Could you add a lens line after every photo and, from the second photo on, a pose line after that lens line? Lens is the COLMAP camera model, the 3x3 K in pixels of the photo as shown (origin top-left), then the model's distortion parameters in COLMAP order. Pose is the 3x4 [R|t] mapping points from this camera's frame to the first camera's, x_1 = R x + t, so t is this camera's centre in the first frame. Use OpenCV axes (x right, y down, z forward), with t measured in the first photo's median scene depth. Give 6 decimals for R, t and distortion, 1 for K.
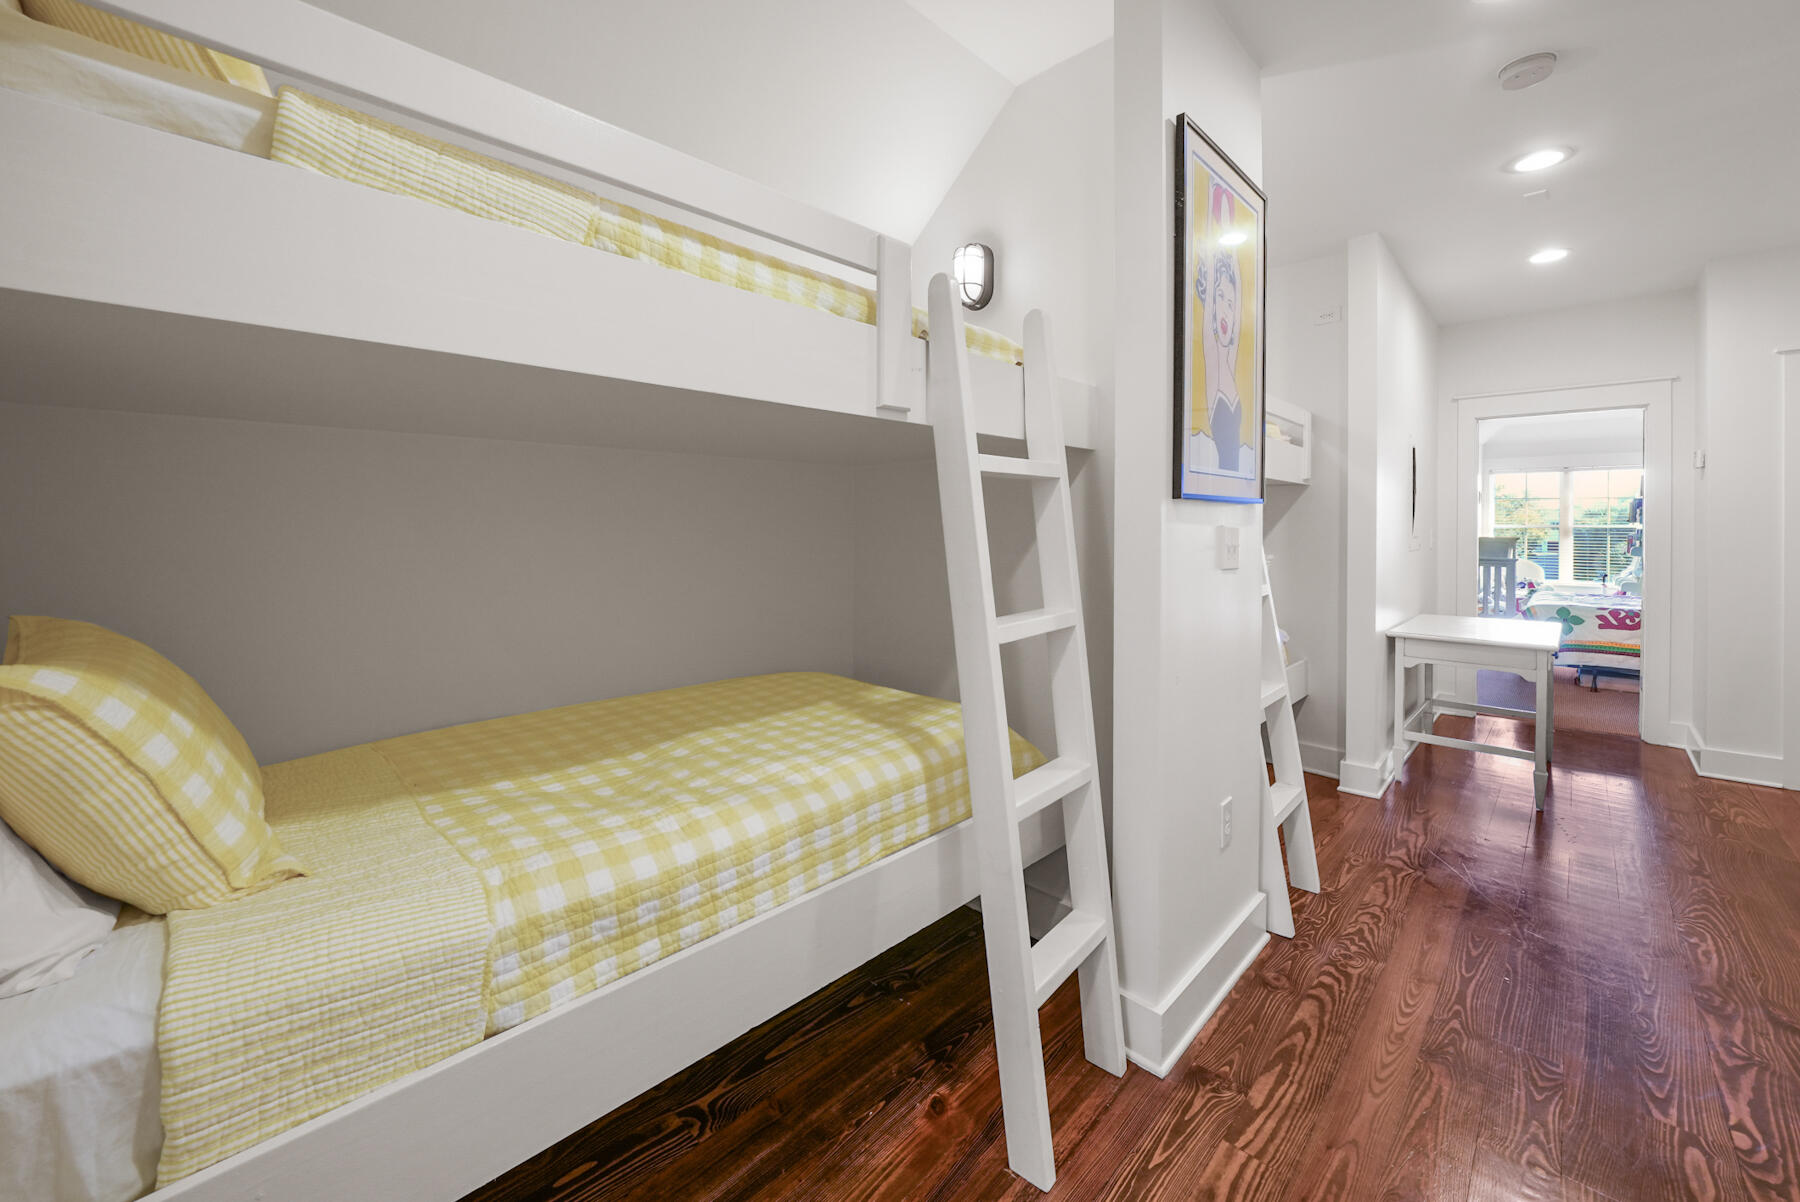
lens RADIAL K [[695.5, 0, 912.5], [0, 695.5, 531.7], [0, 0, 1]] dist [-0.001955, -0.000106]
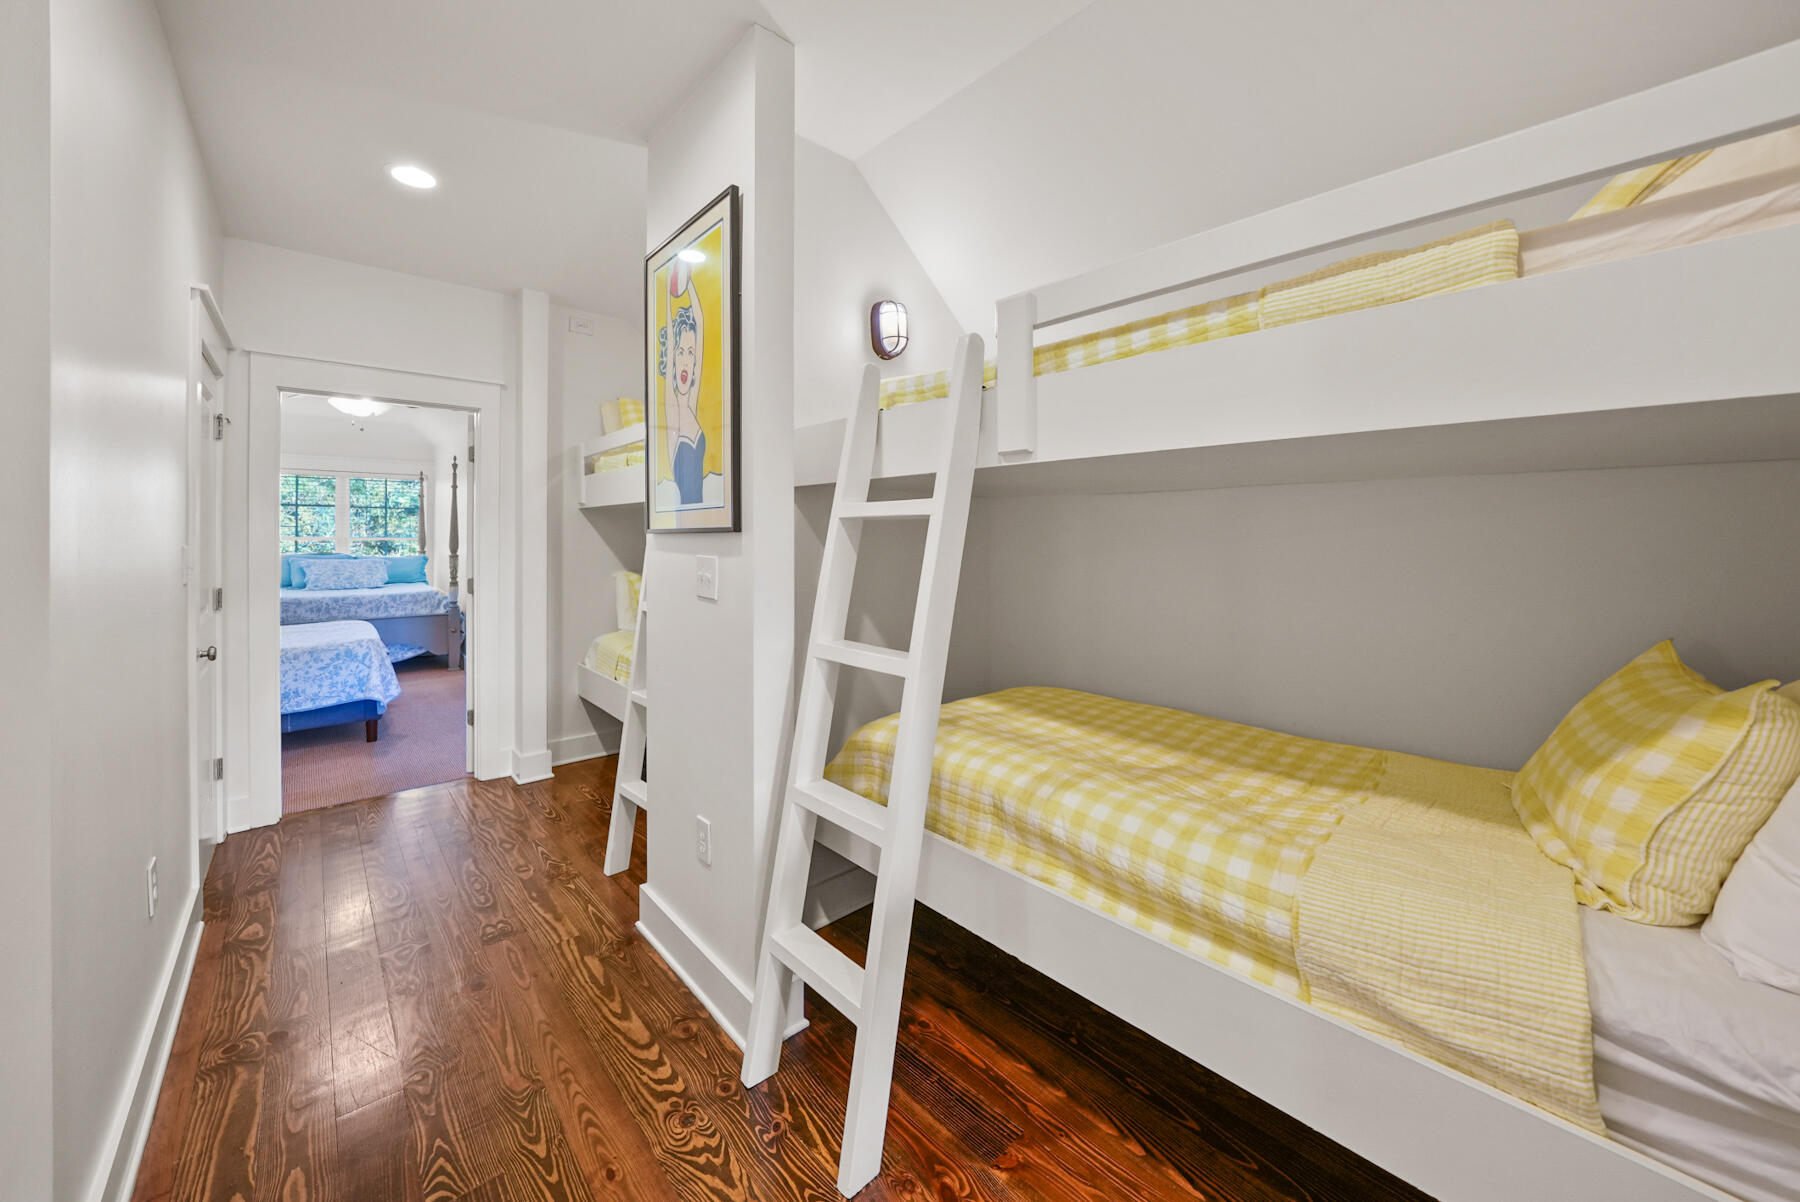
lens RADIAL K [[643.6, 0, 906.6], [0, 643.6, 550.0], [0, 0, 1]] dist [-0.022645, 0.000711]
pose [[-0.054785, -0.001402, -0.998497, 1.541969], [-0.011266, 0.999936, -0.000785, -0.020333], [0.998435, 0.011206, -0.054798, 1.501567]]
